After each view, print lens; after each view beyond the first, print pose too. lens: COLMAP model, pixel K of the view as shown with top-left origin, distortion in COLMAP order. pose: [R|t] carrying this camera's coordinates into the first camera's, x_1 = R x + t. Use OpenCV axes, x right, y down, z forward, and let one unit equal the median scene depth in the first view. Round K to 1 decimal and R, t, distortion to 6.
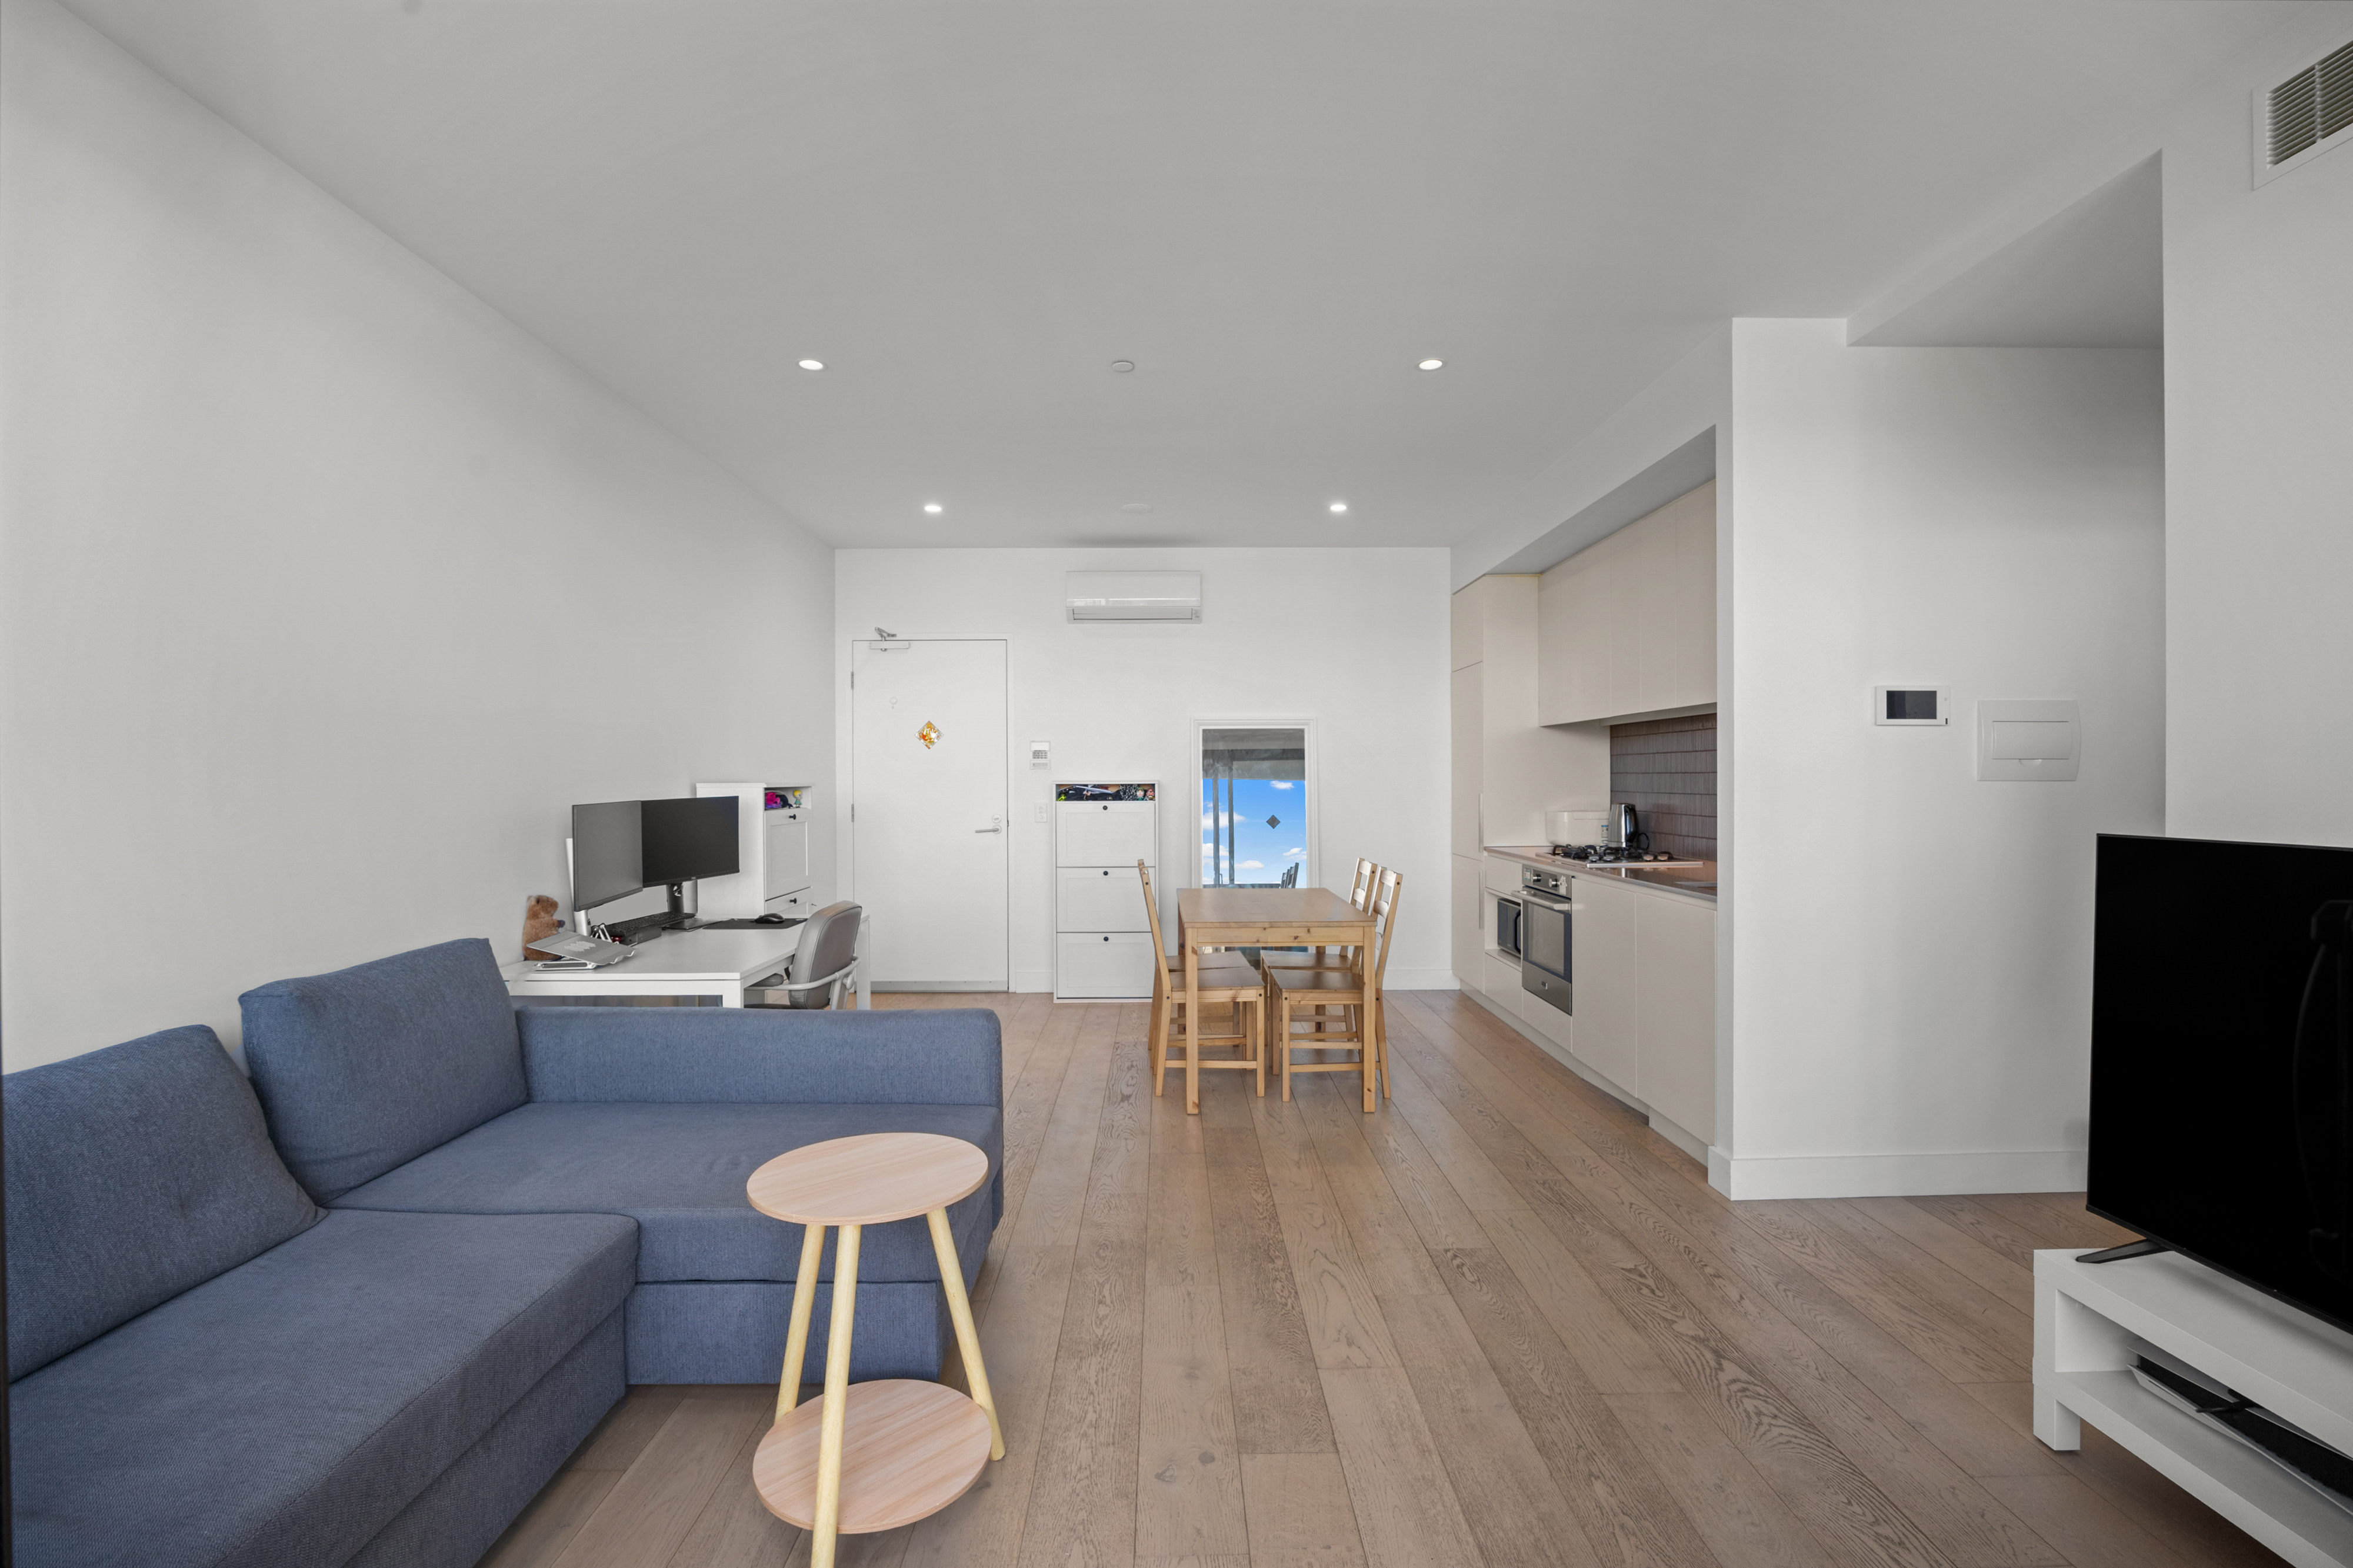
lens RADIAL K [[1037.6, 0, 1174.8], [0, 1037.6, 785.5], [0, 0, 1]] dist [0.001319, 0.000634]
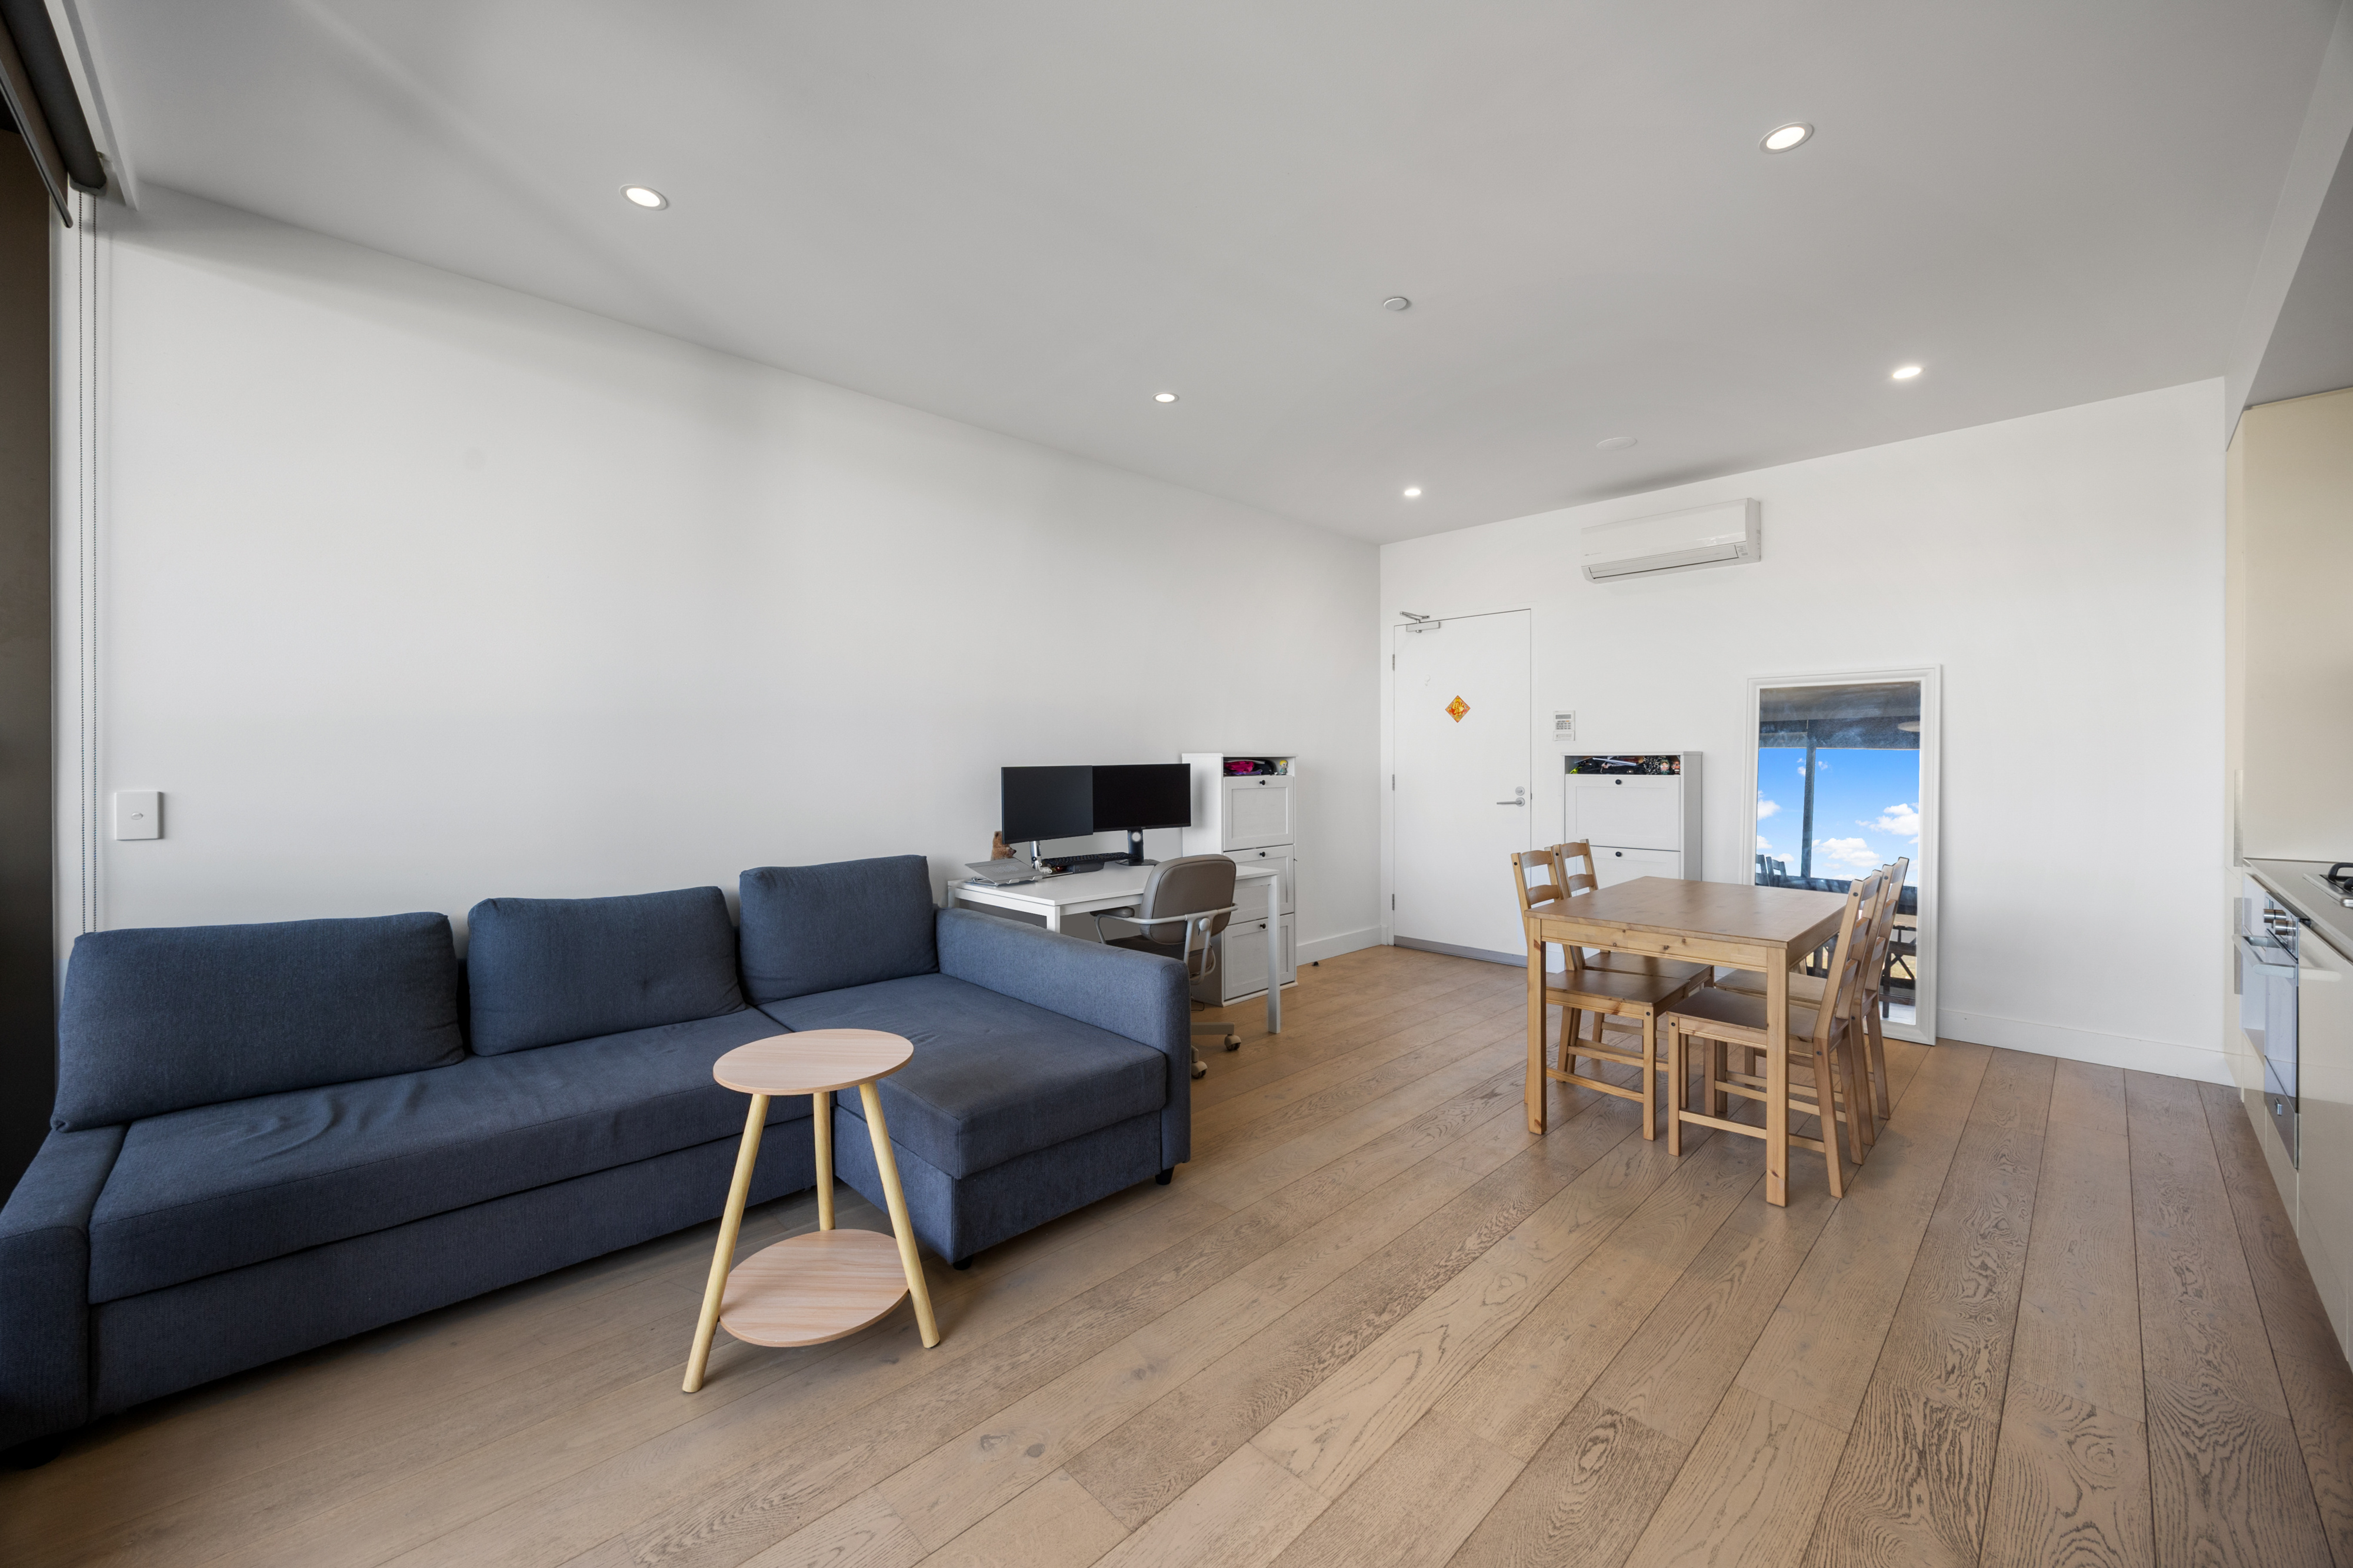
lens RADIAL K [[907.5, 0, 1179.7], [0, 907.5, 764.1], [0, 0, 1]] dist [0.011331, -0.001615]
pose [[0.684961, 0.007149, -0.728544, 0.367056], [-0.005108, 0.999974, 0.005010, 0.005760], [0.728561, 0.000290, 0.684980, 0.262404]]
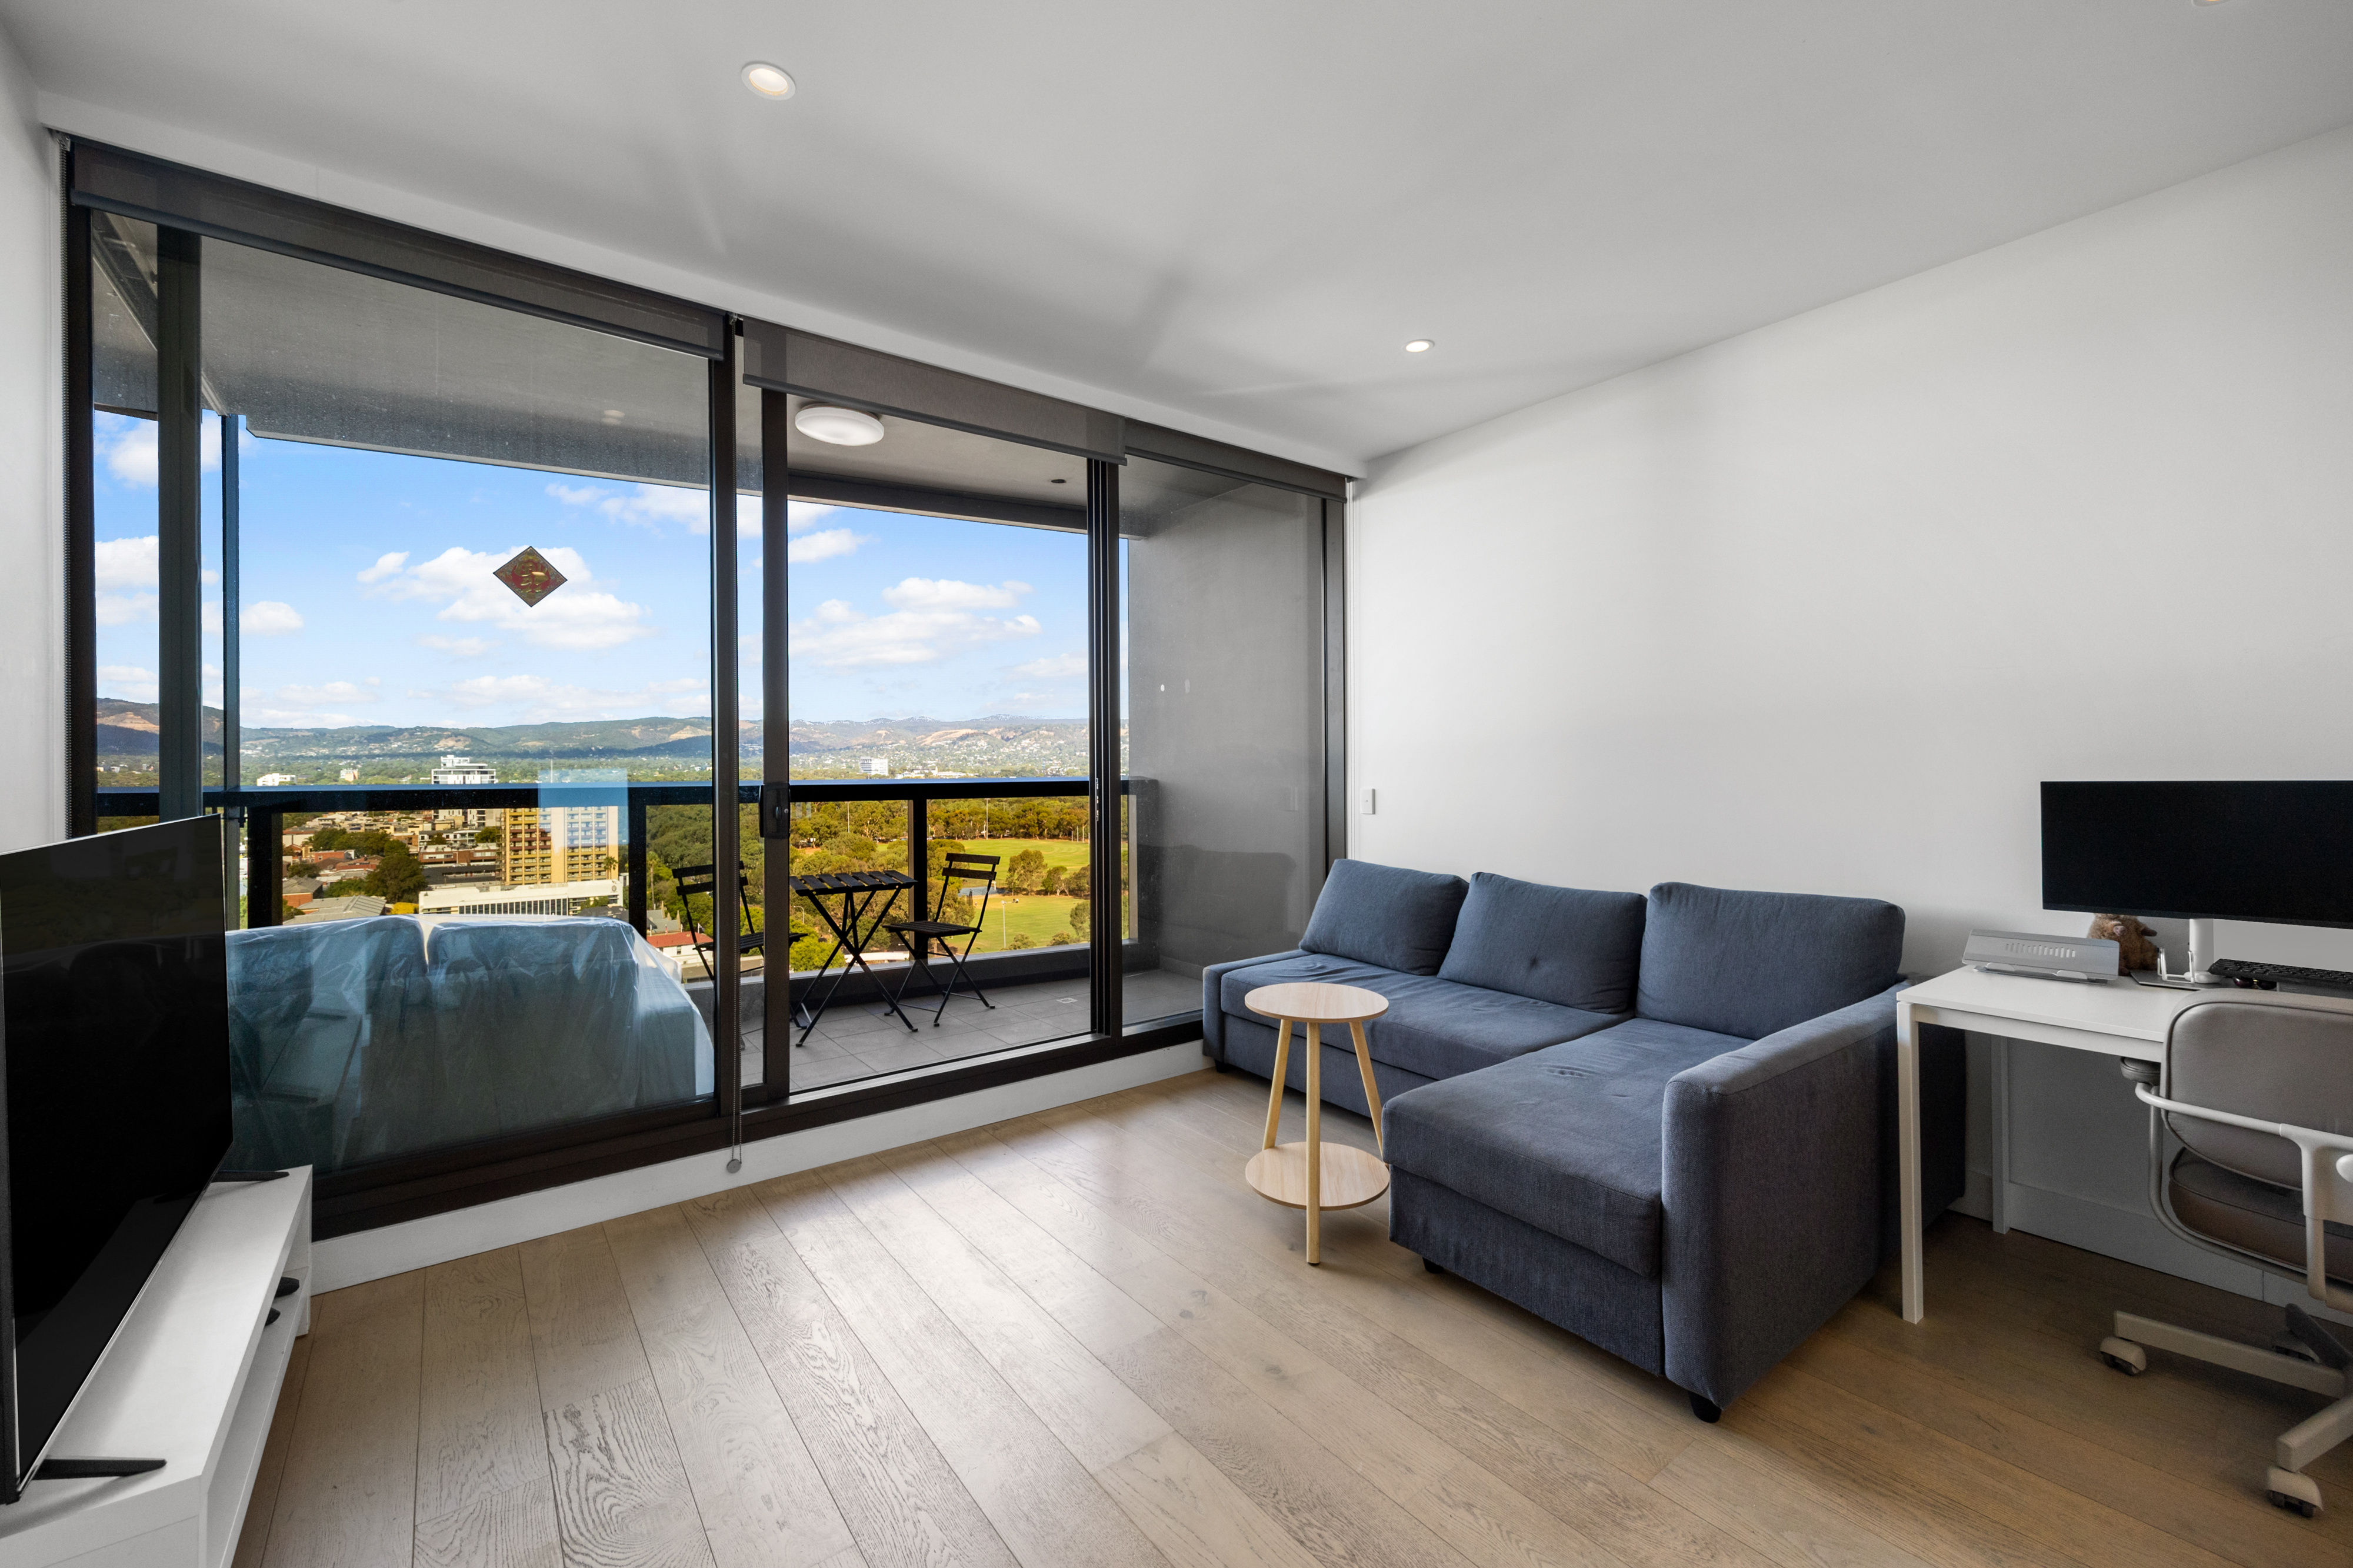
lens RADIAL K [[959.1, 0, 1165.4], [0, 959.1, 773.5], [0, 0, 1]] dist [0.019767, 0.000464]
pose [[-0.810312, 0.006478, -0.585962, 0.356959], [0.002891, 0.999971, 0.007057, 0.002884], [0.585991, 0.004025, -0.810308, 0.955259]]
